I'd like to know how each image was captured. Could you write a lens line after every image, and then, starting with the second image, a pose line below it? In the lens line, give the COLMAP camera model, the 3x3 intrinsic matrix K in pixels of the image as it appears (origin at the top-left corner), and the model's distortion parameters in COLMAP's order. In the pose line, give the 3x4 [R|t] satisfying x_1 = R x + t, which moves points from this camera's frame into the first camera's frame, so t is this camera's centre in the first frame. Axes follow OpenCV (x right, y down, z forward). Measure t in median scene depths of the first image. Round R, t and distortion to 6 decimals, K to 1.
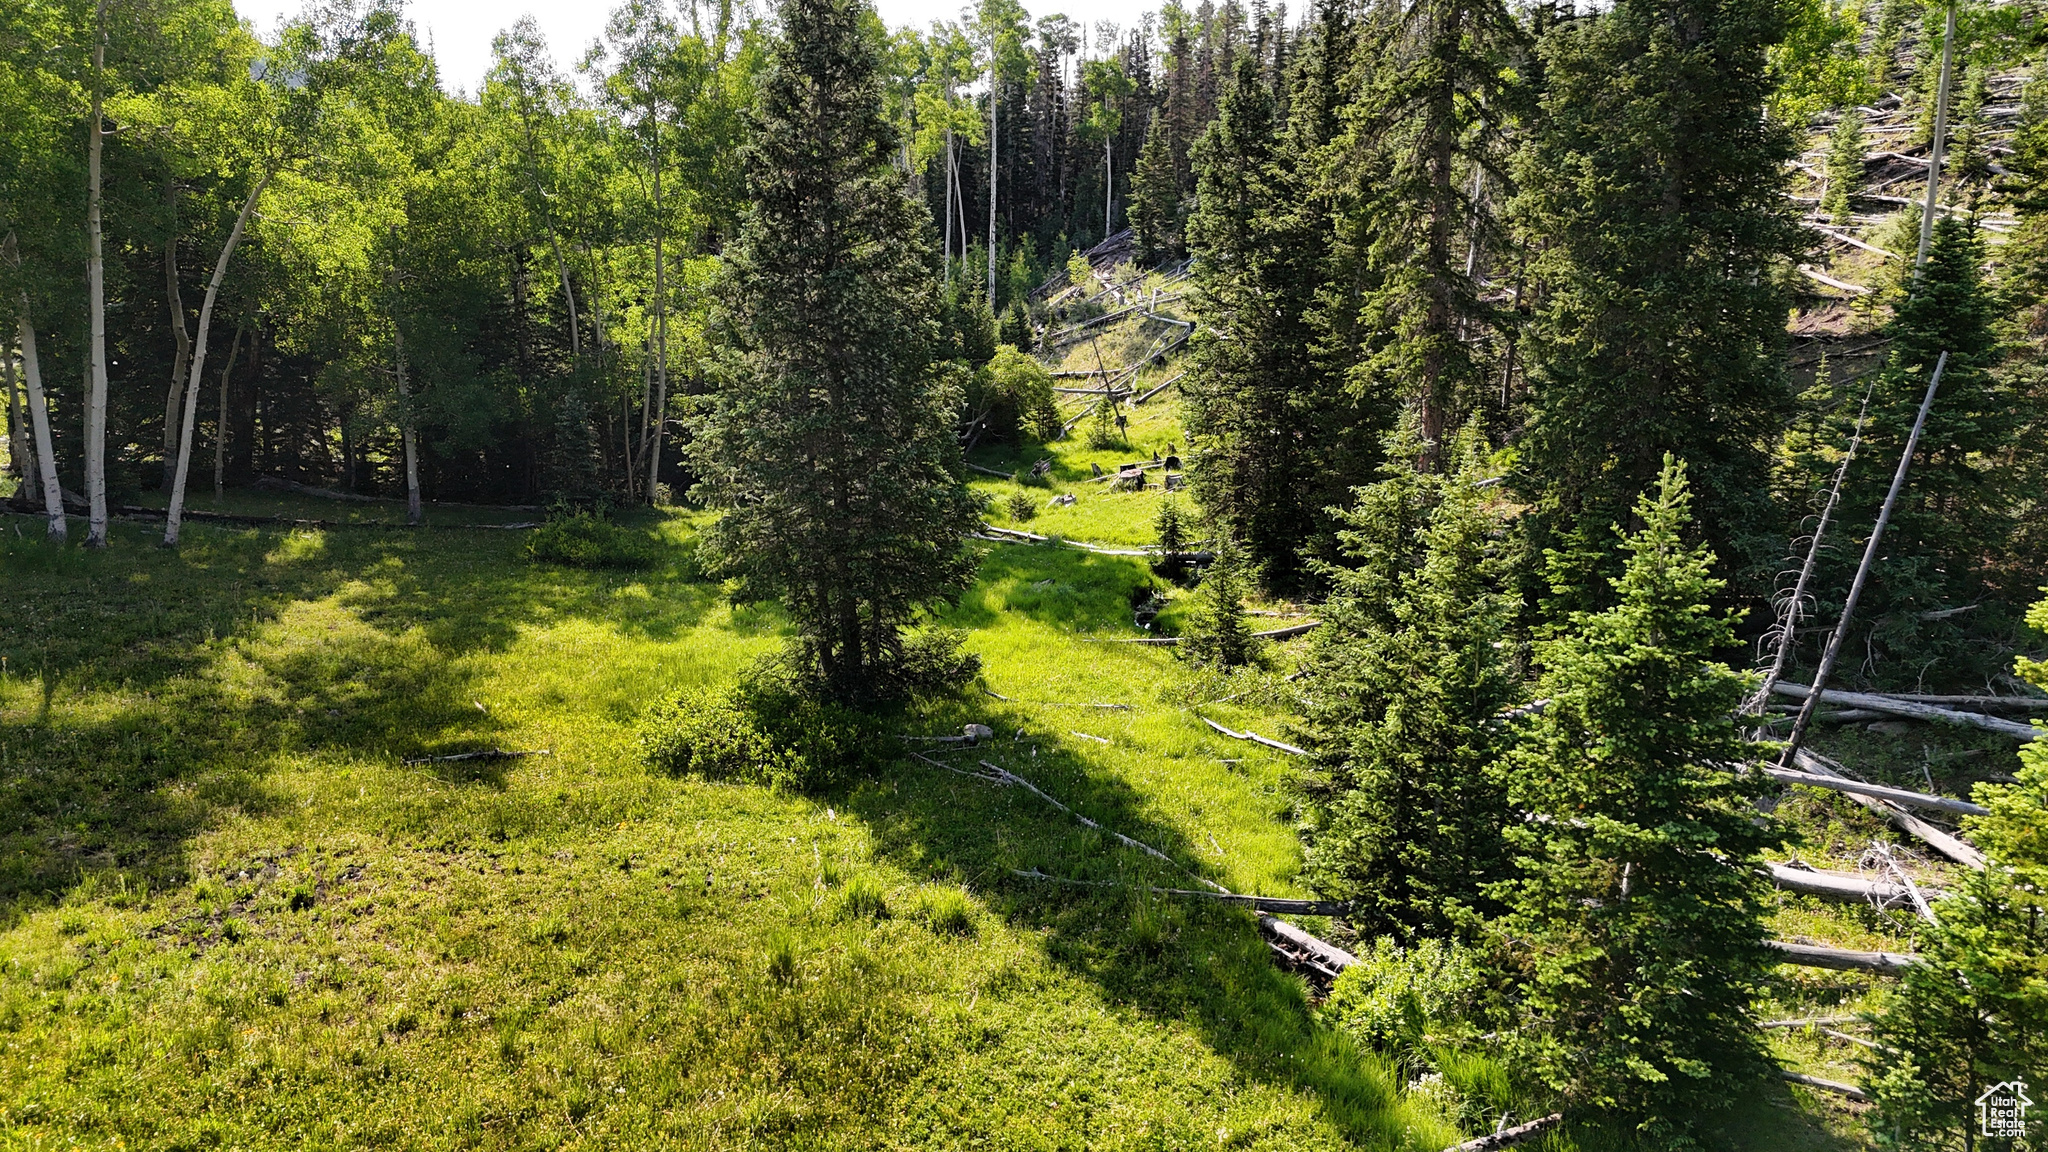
lens RADIAL K [[1544.8, 0, 1003.1], [0, 1544.8, 574.7], [0, 0, 1]] dist [0.057971, -0.034368]
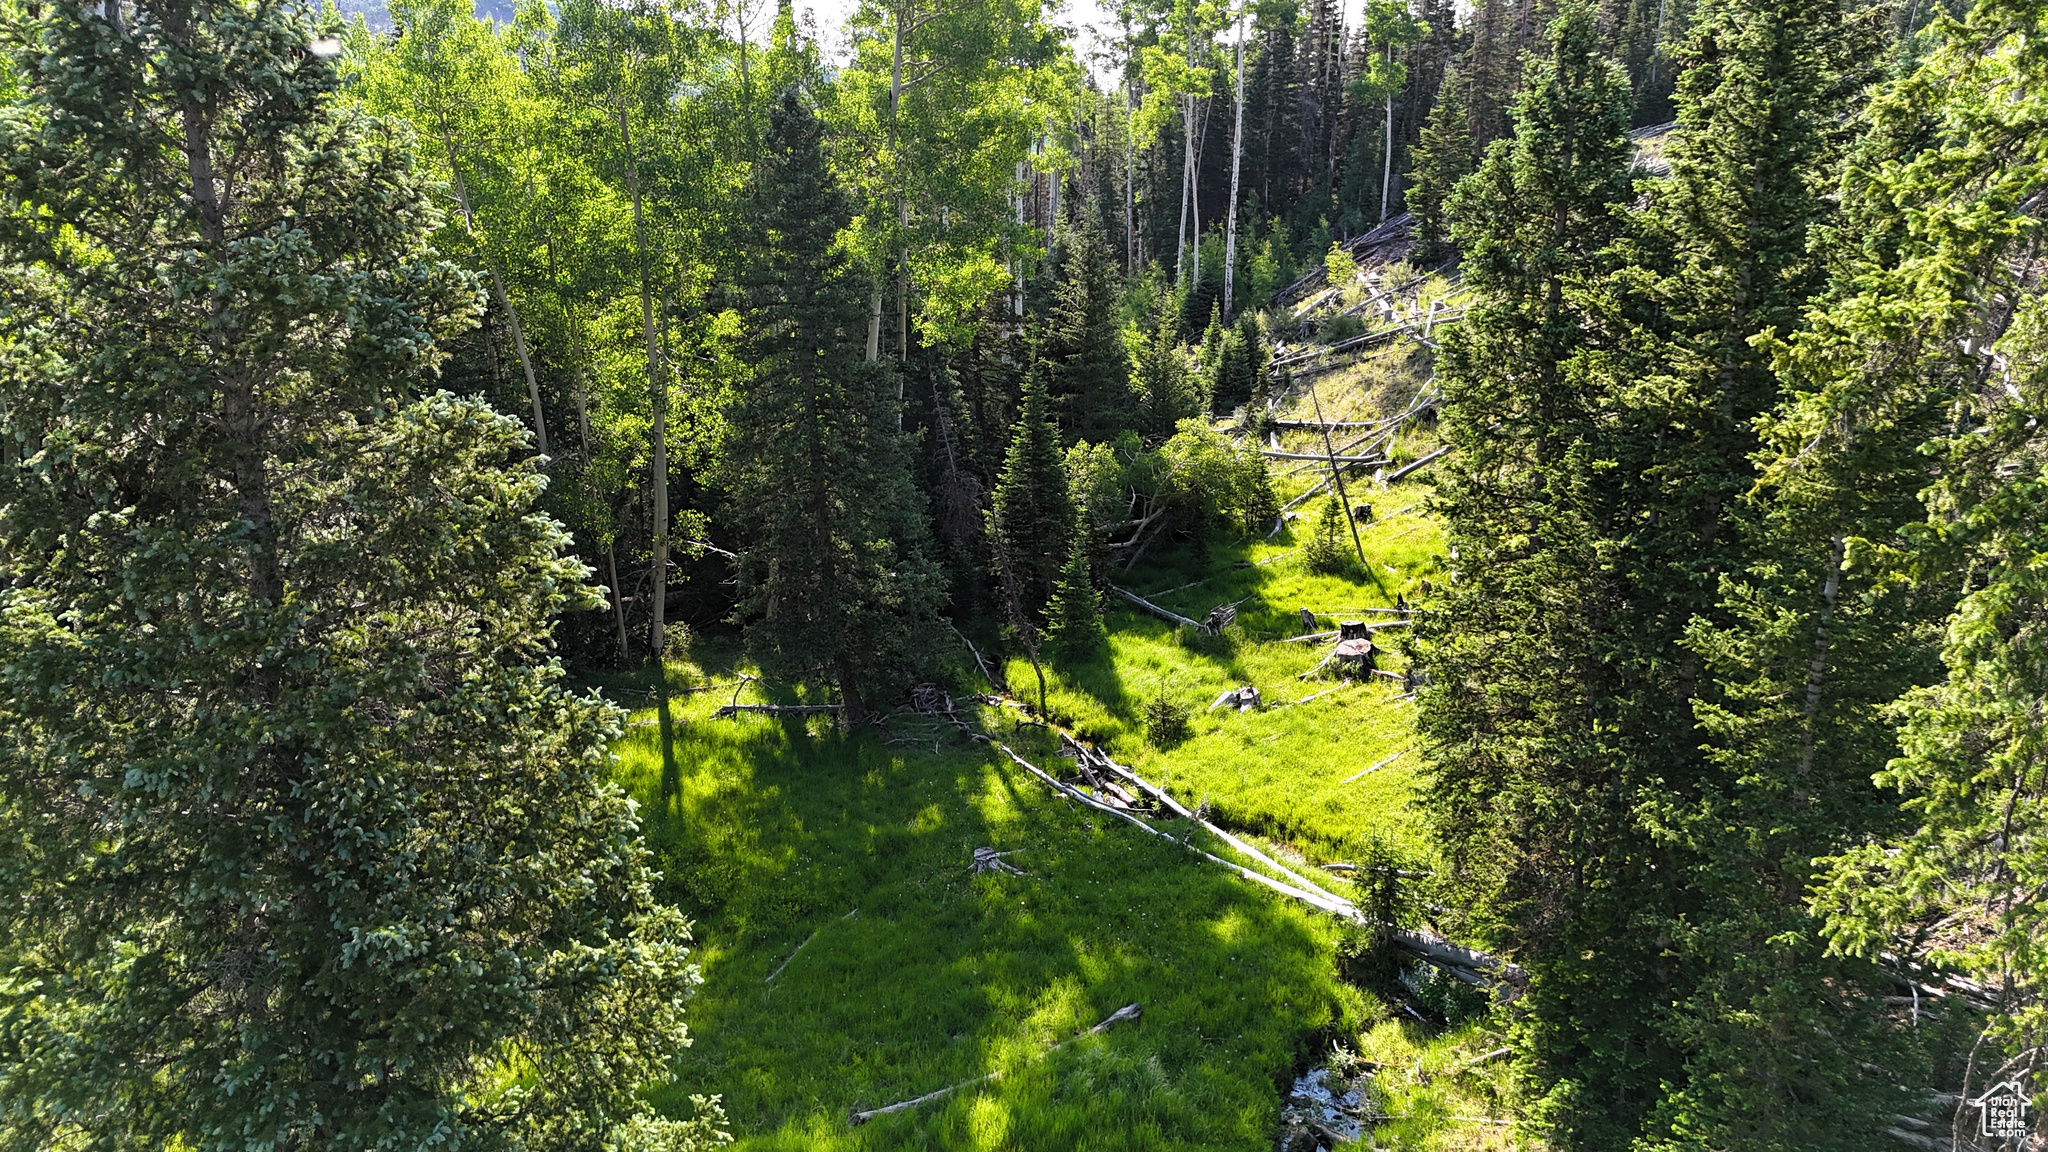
lens RADIAL K [[1544.8, 0, 987.7], [0, 1544.8, 555.9], [0, 0, 1]] dist [0.057971, -0.034368]
pose [[0.981121, 0.048323, -0.187262, 0.034636], [-0.043891, 0.998651, 0.027747, -0.077293], [0.188350, -0.019004, 0.981918, 0.221753]]
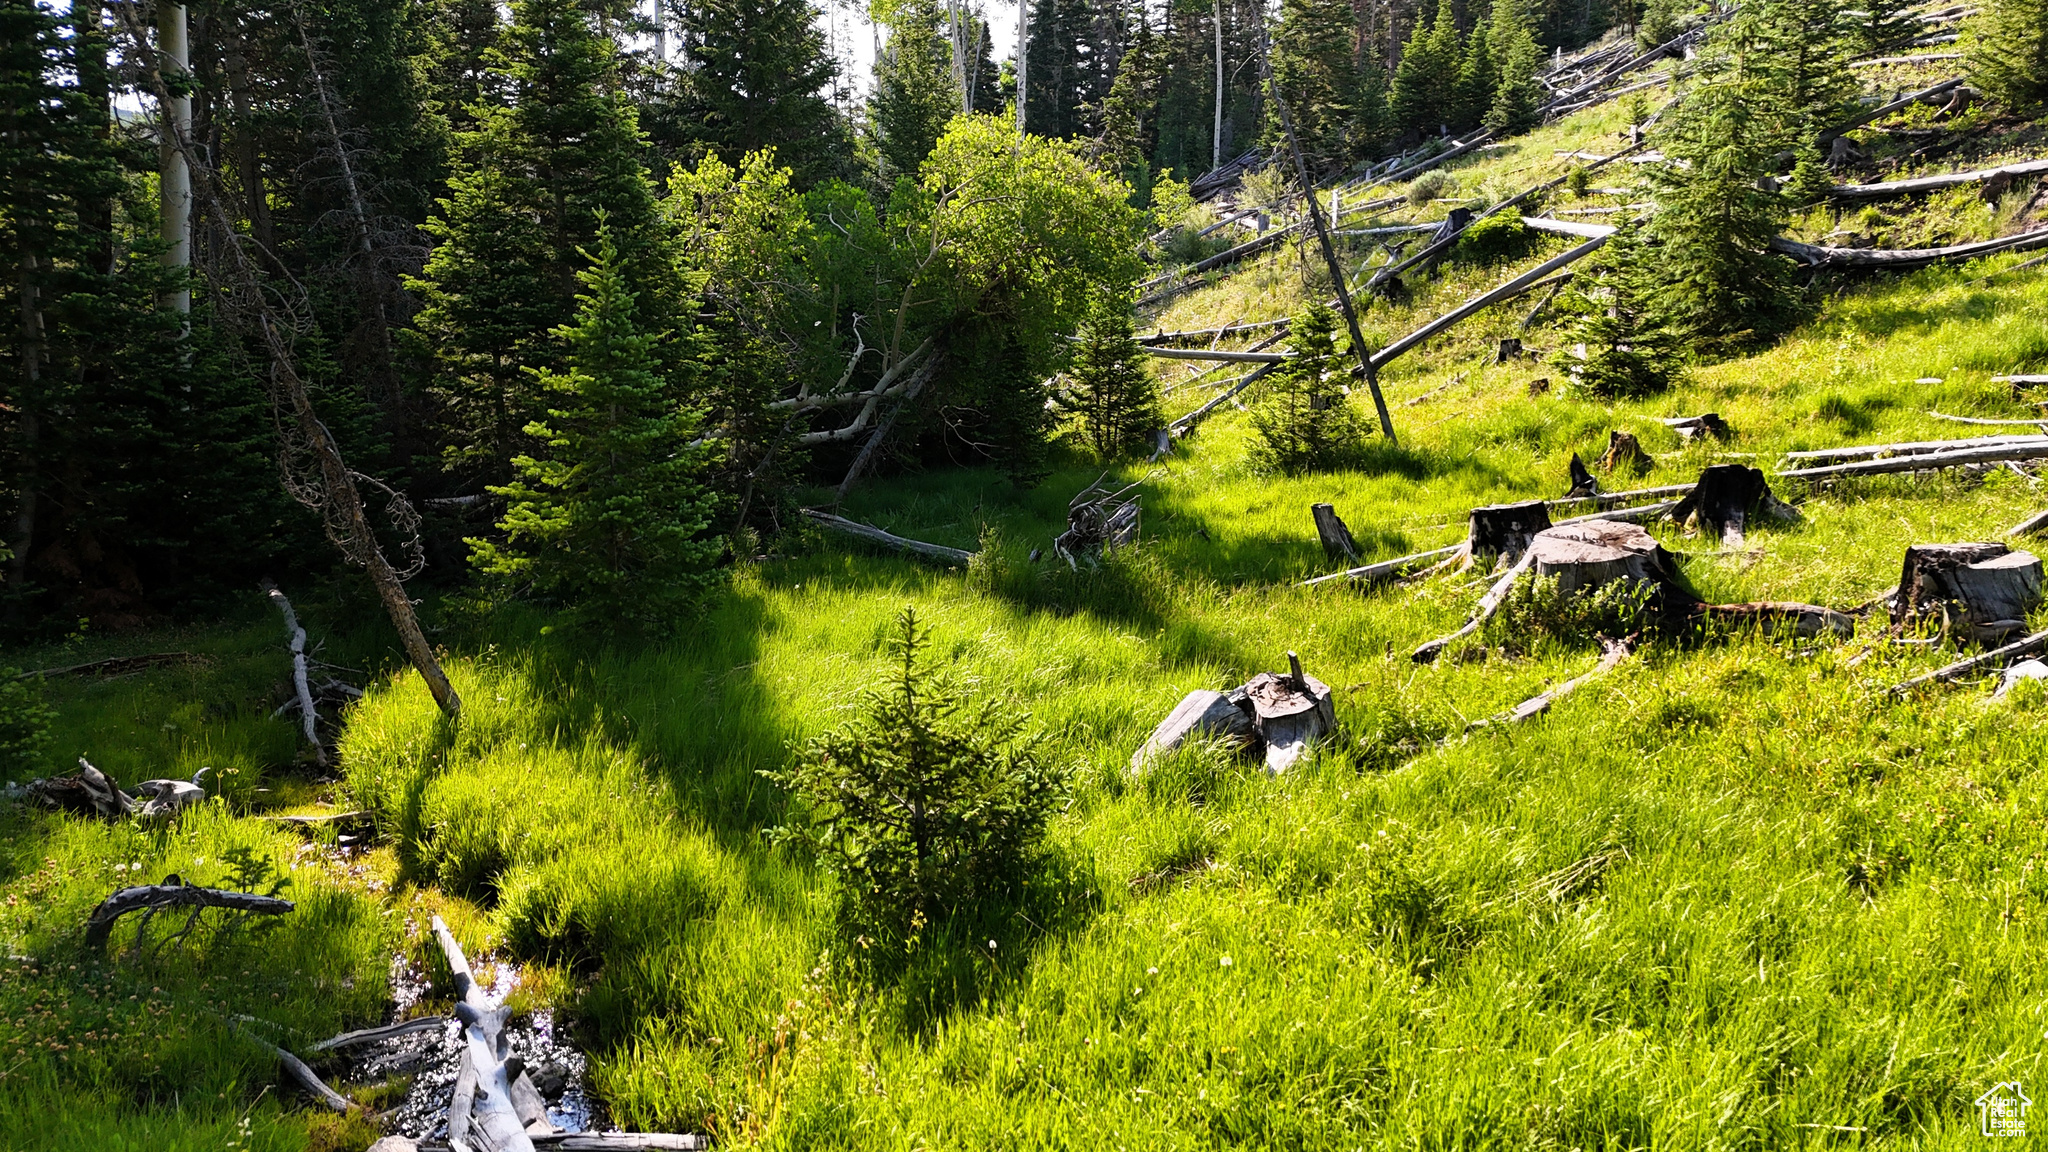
lens RADIAL K [[1544.8, 0, 1023.4], [0, 1544.8, 567.6], [0, 0, 1]] dist [0.057971, -0.034368]
pose [[0.999558, 0.000586, -0.029728, 0.013790], [-0.002477, 0.997974, -0.063582, -0.033972], [0.029631, 0.063627, 0.997534, 0.543575]]
